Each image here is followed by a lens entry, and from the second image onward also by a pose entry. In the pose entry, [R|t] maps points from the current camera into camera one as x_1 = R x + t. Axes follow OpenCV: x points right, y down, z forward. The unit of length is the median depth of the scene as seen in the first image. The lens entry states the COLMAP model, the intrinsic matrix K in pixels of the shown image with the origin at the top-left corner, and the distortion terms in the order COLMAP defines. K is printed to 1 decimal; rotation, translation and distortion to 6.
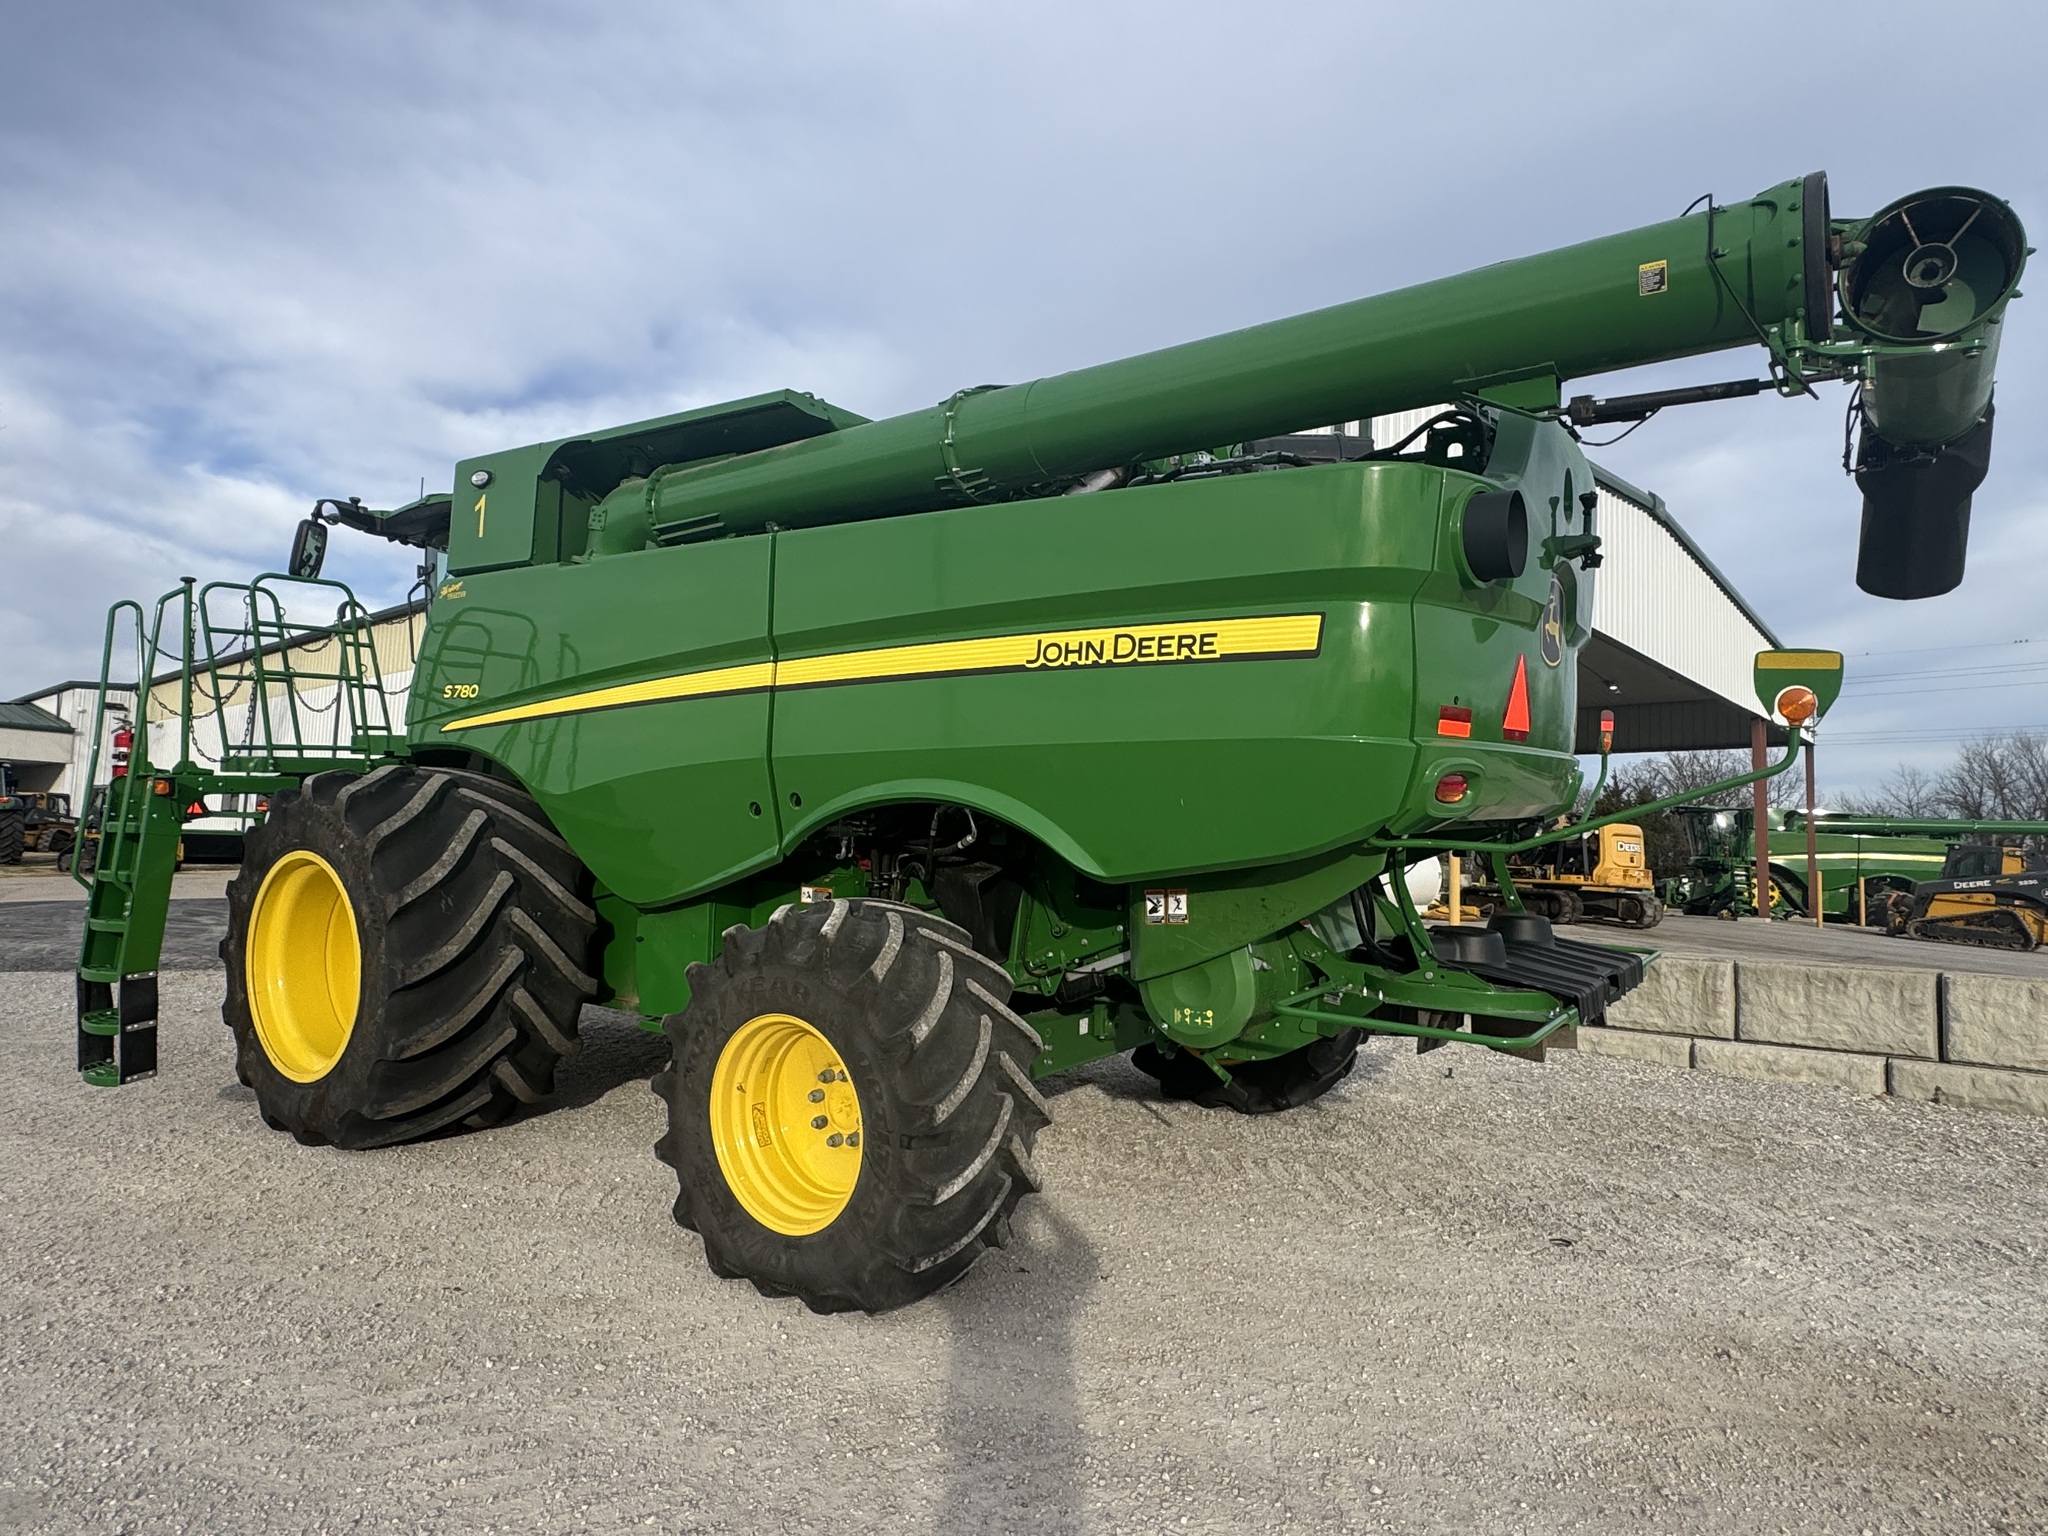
lens RADIAL K [[1239.6, 0, 1018.5], [0, 1239.6, 766.2], [0, 0, 1]] dist [-0.002857, 0.000942]
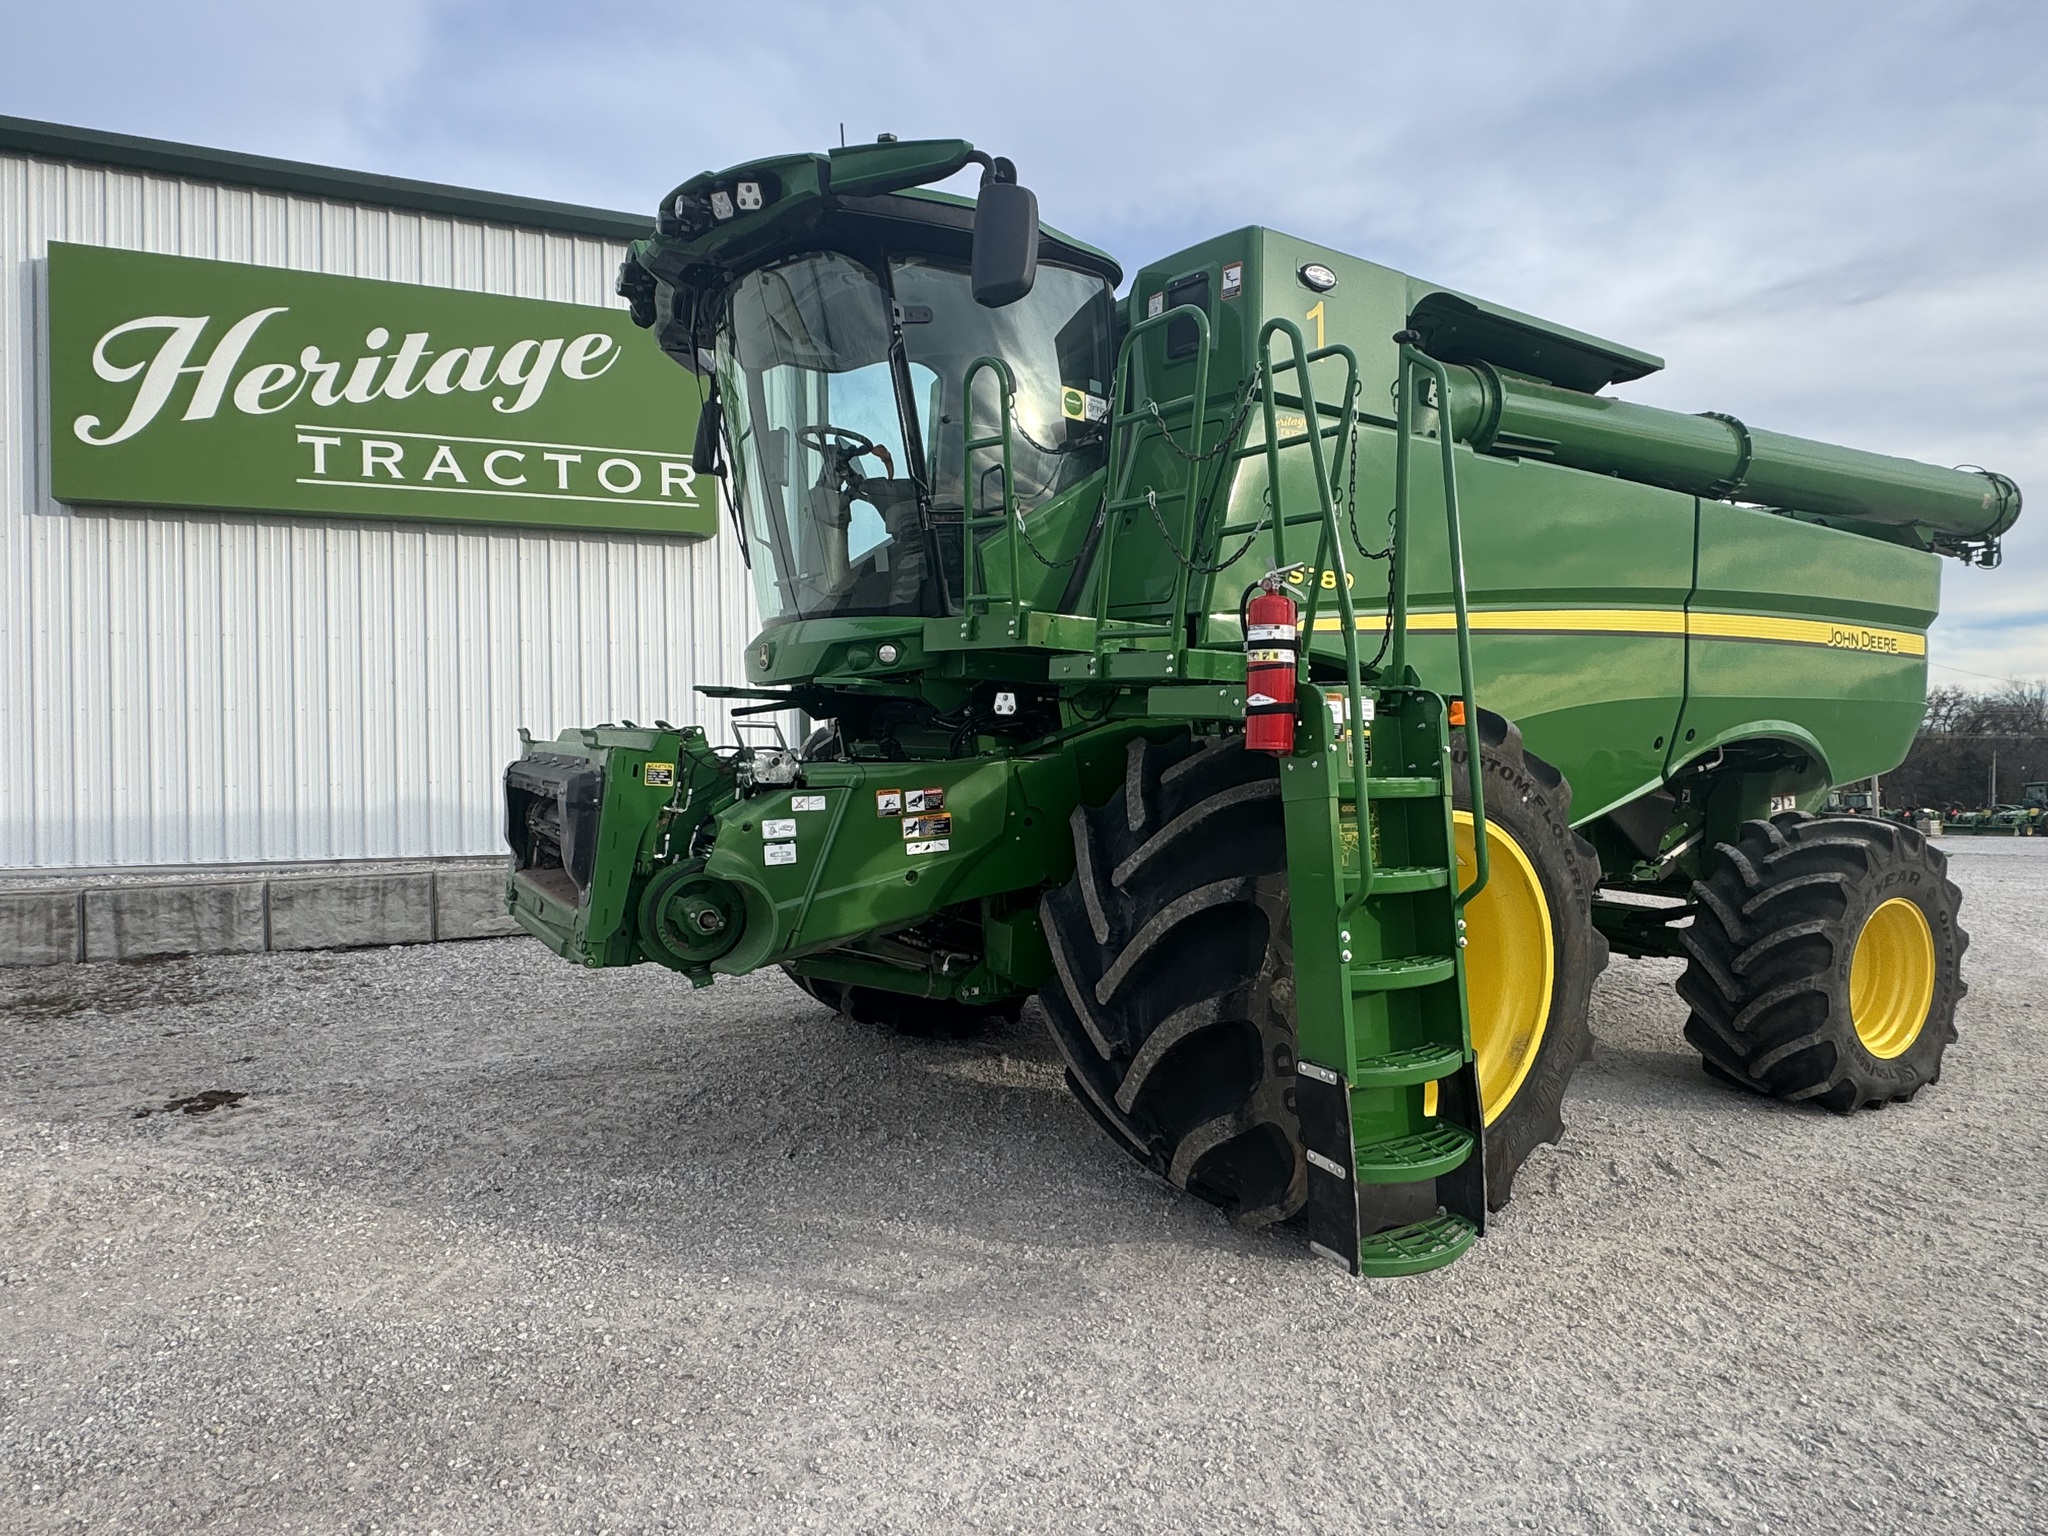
lens RADIAL K [[1239.6, 0, 1006.6], [0, 1239.6, 768.0], [0, 0, 1]] dist [-0.002857, 0.000942]
pose [[0.416416, -0.029280, 0.908702, -1.702955], [-0.039474, 0.997957, 0.050245, 0.028416], [-0.908317, -0.056793, 0.414410, 1.252753]]
